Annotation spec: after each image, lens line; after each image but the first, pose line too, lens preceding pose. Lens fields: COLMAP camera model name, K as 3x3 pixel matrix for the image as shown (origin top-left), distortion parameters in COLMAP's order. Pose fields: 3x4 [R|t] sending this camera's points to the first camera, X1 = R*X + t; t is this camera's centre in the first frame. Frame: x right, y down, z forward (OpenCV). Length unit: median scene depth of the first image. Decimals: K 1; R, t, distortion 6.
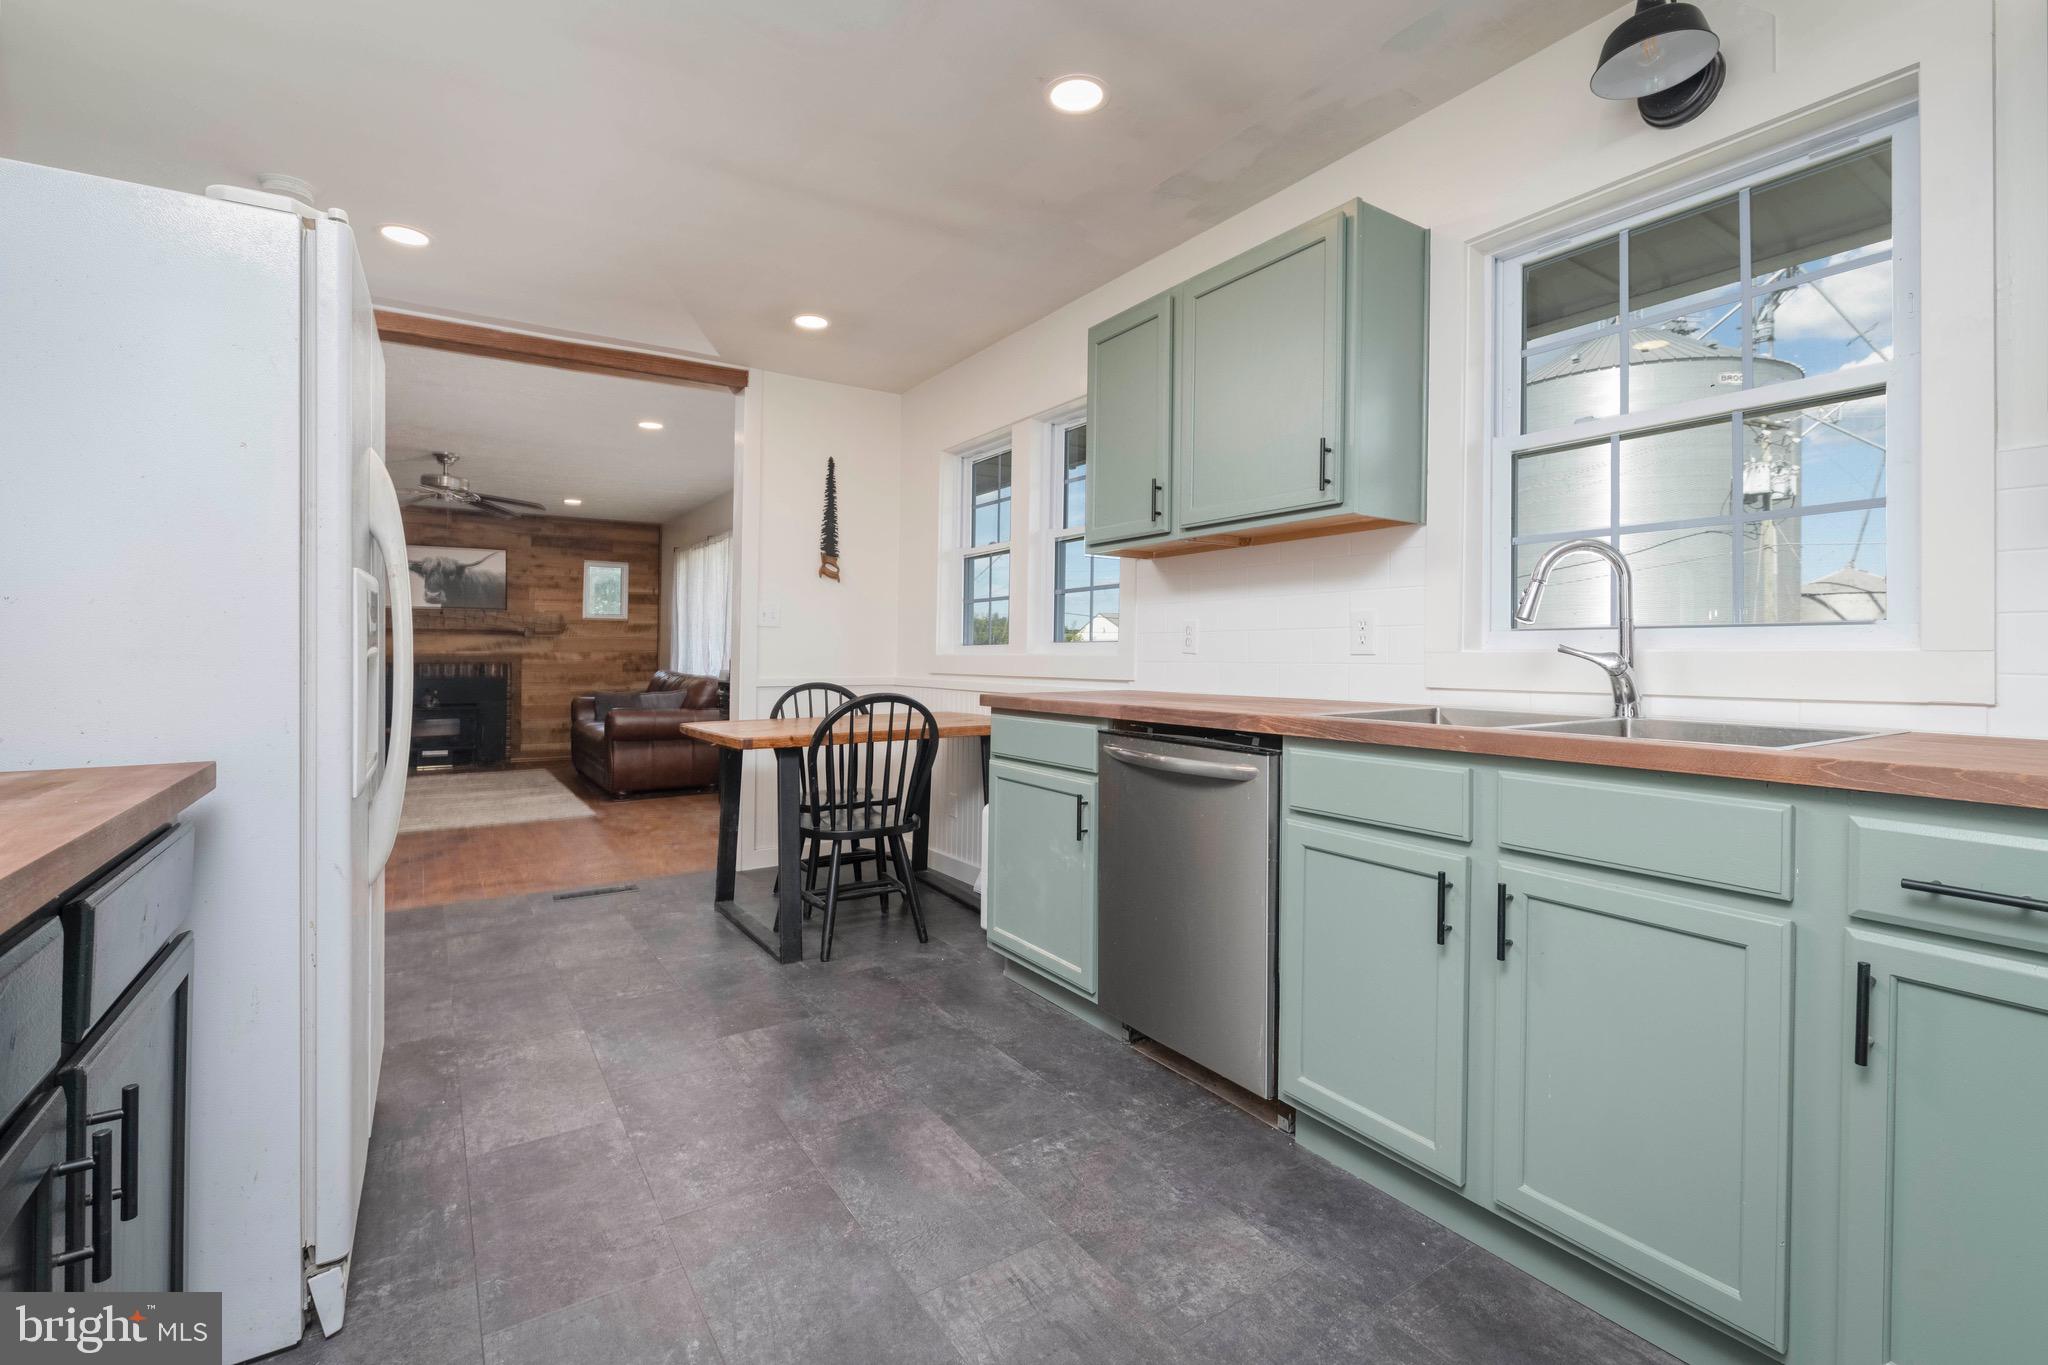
lens RADIAL K [[924.7, 0, 1052.5], [0, 924.7, 648.4], [0, 0, 1]] dist [0.000633, -0.004820]
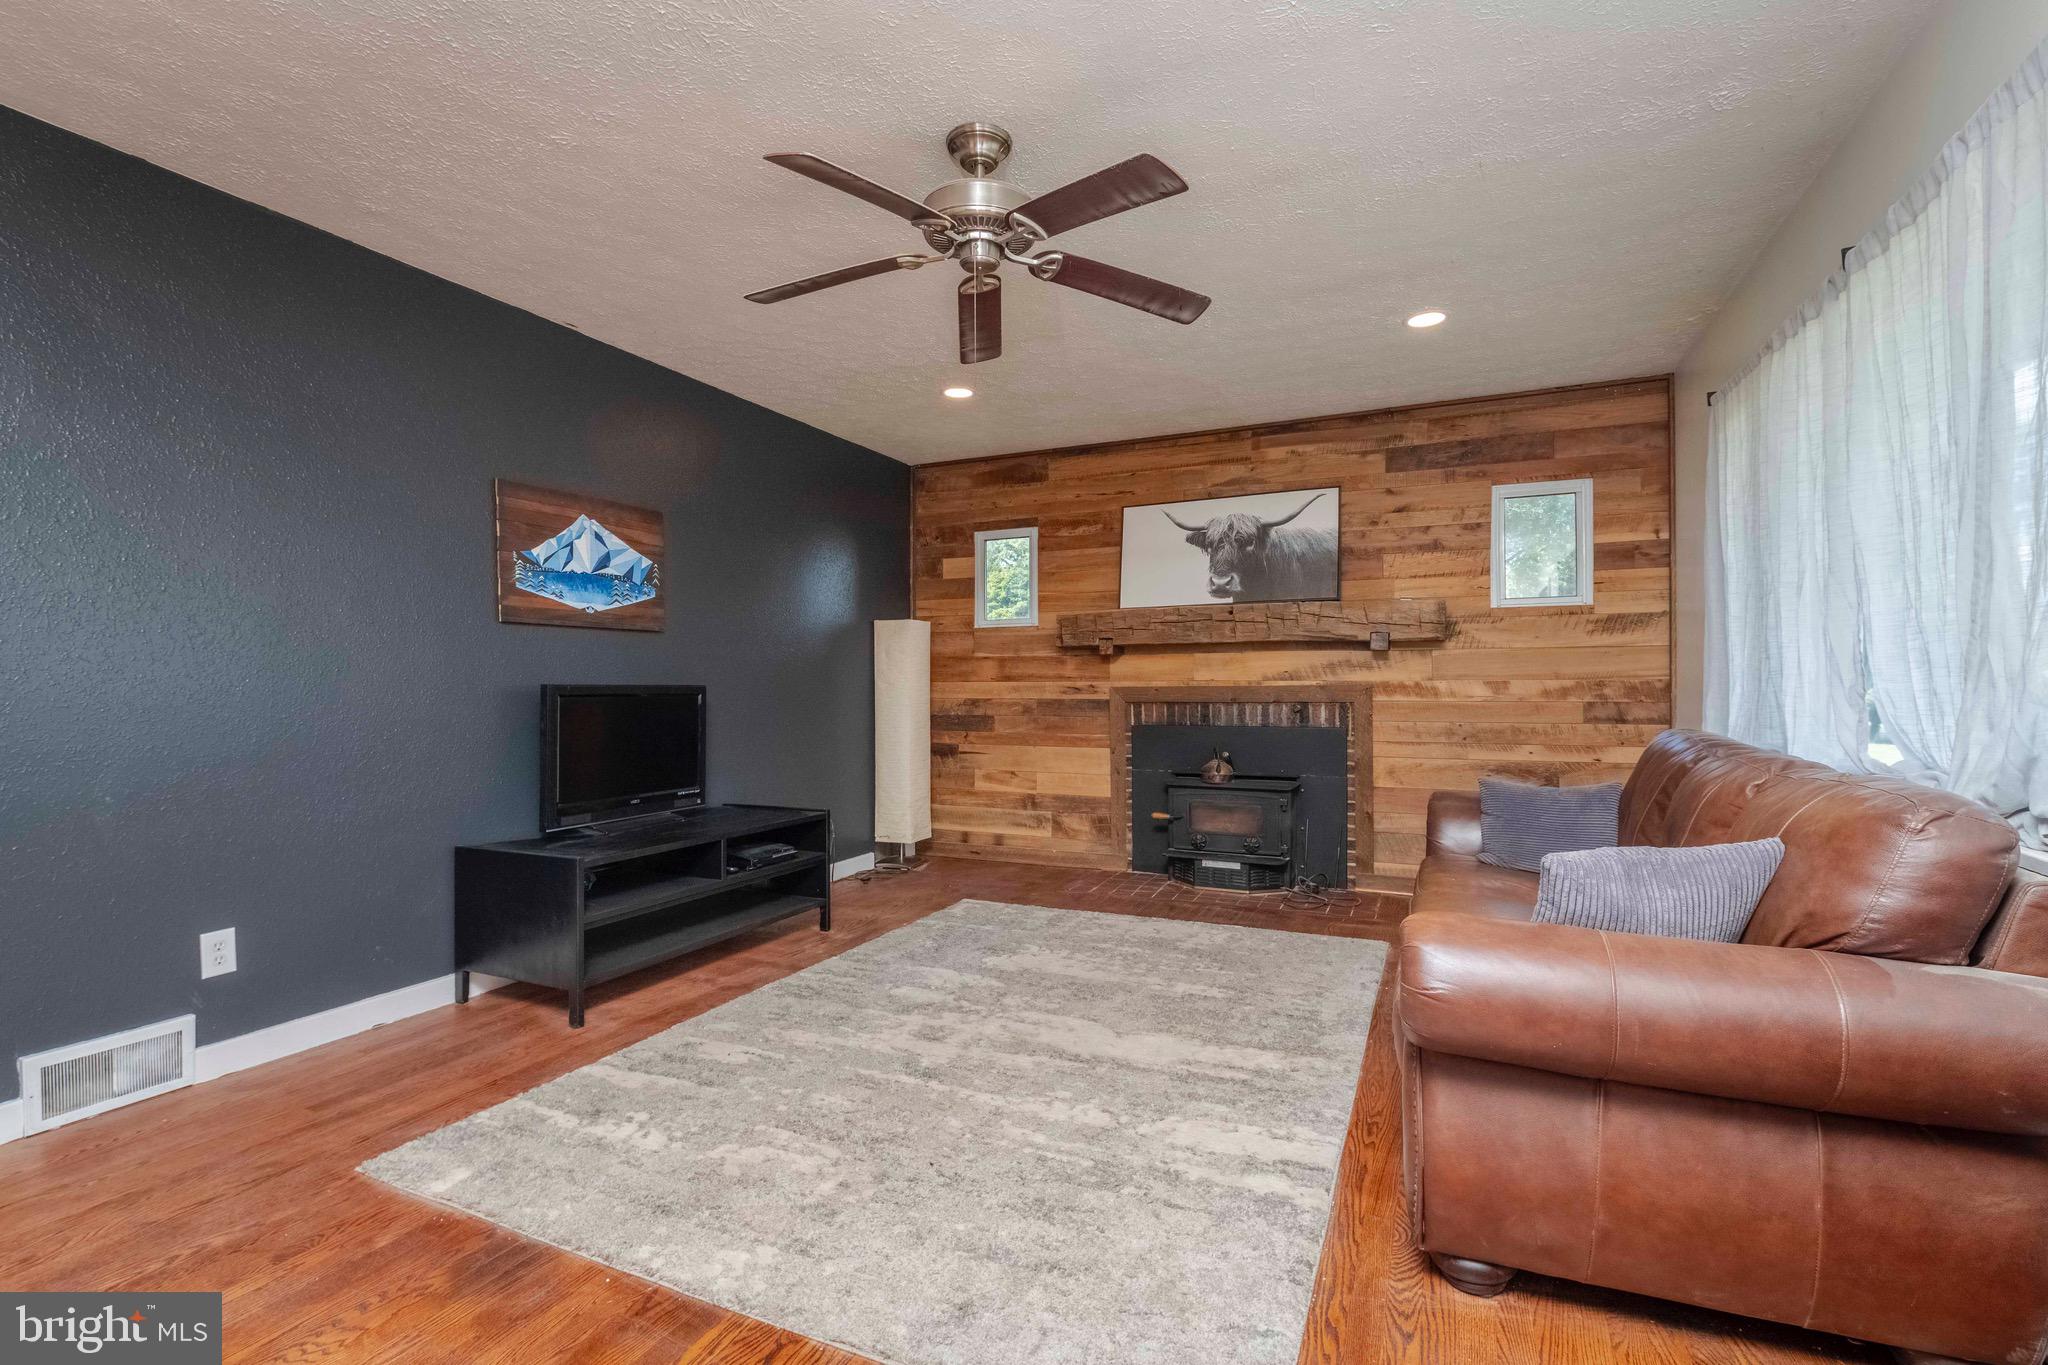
lens RADIAL K [[924.7, 0, 1065.0], [0, 924.7, 674.9], [0, 0, 1]] dist [0.000633, -0.004820]
pose [[0.537000, -0.021891, -0.843298, -0.251556], [0.016518, 0.999744, -0.015433, 0.005842], [0.843420, -0.005642, 0.537225, 0.621112]]
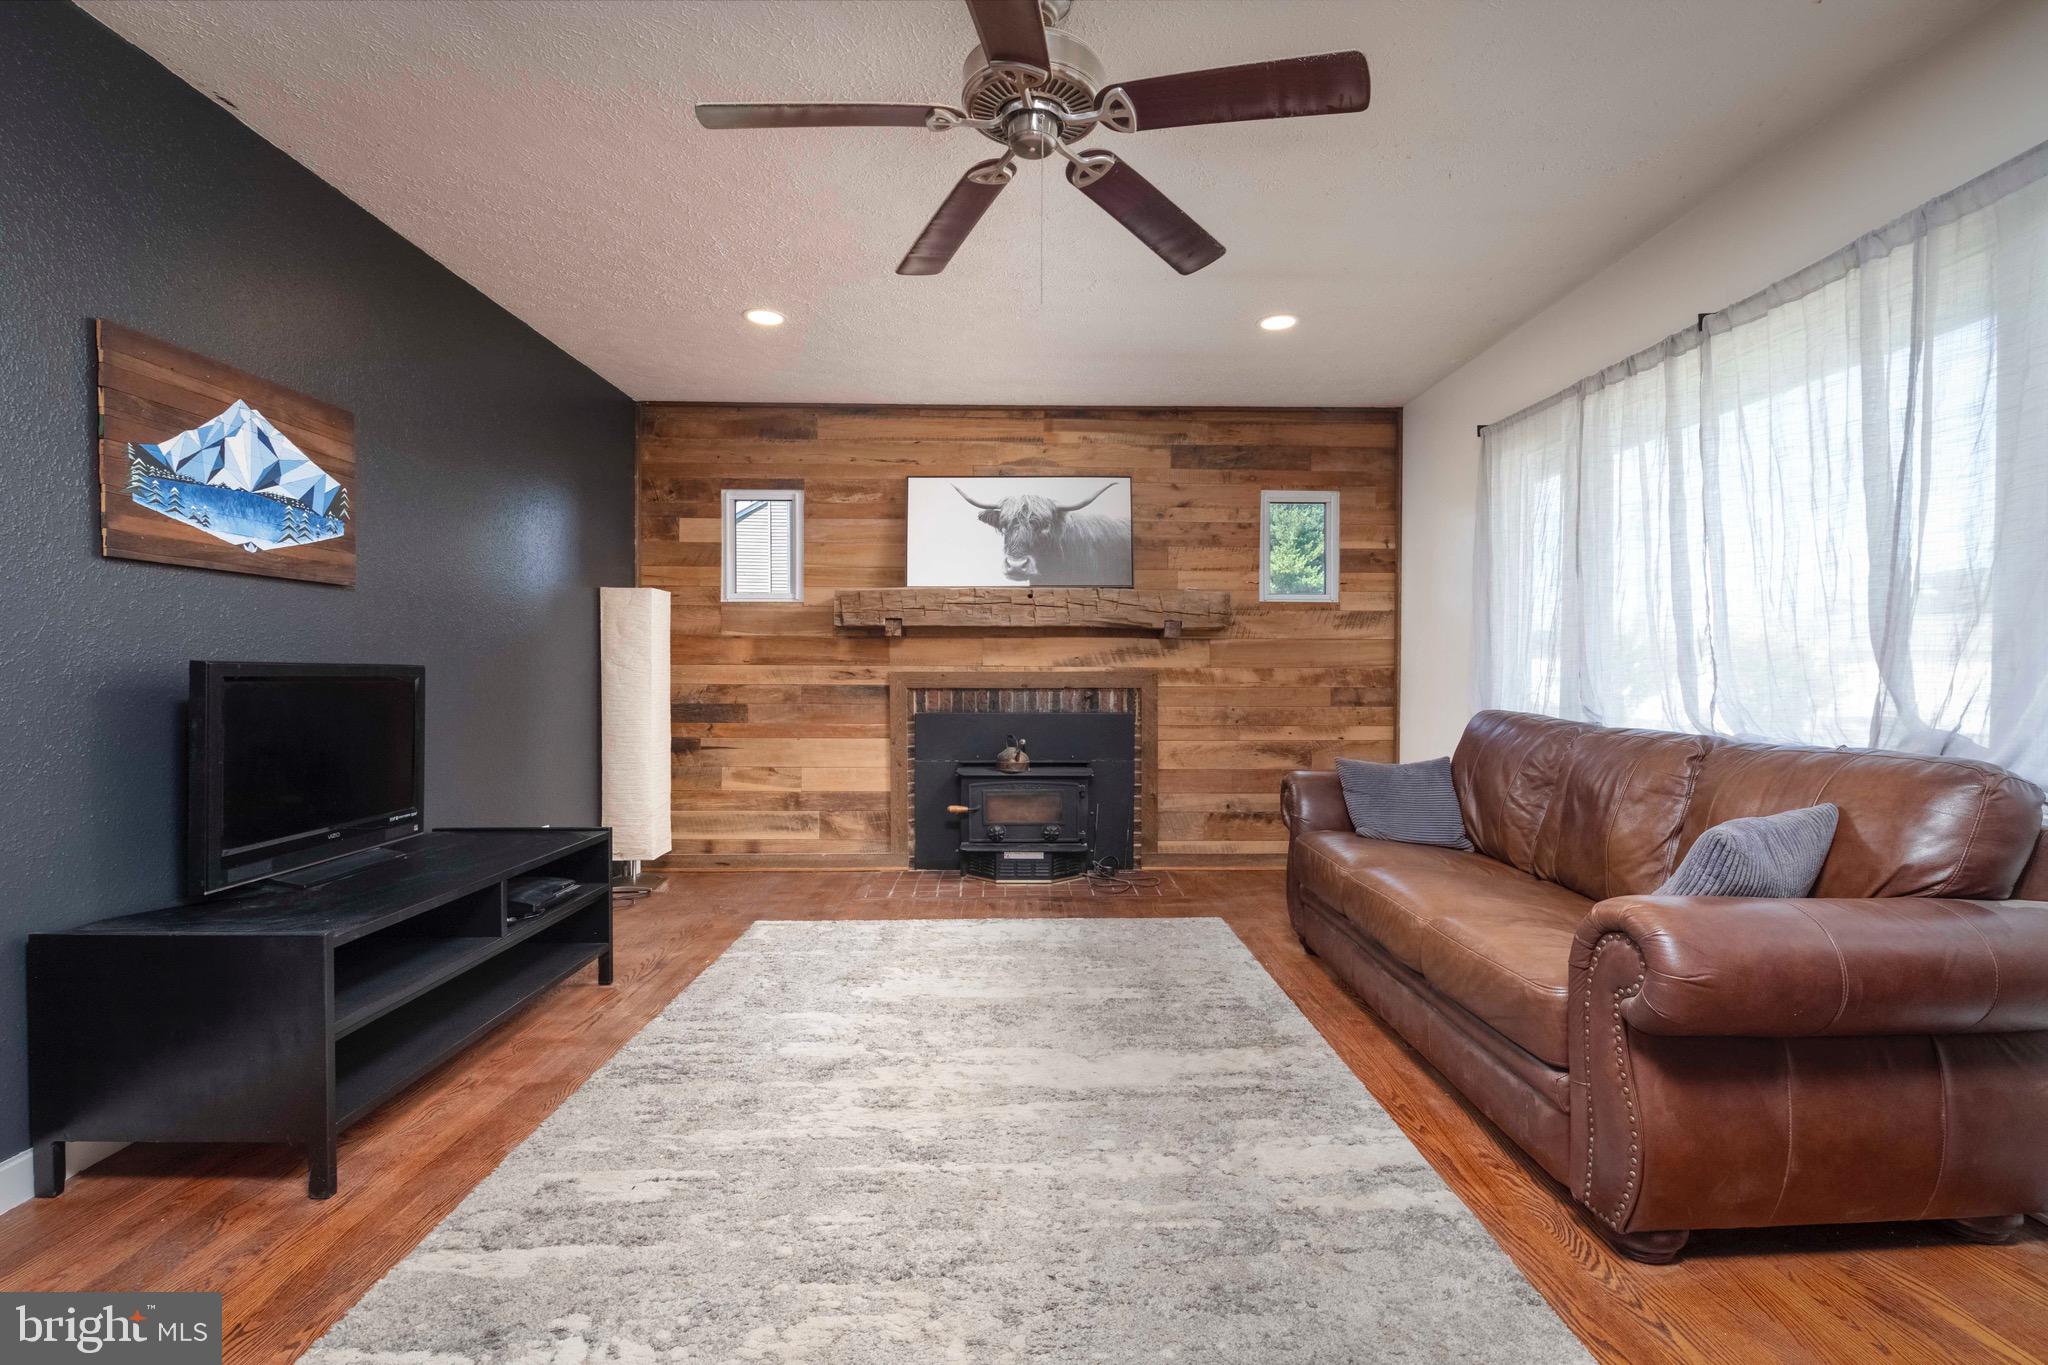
lens RADIAL K [[895.3, 0, 1063.1], [0, 895.3, 676.1], [0, 0, 1]] dist [-0.004813, -0.003024]
pose [[0.848626, -0.005321, -0.528966, -0.371633], [0.010235, 0.999927, 0.006361, 0.005120], [0.528894, -0.010812, 0.848619, 0.570542]]
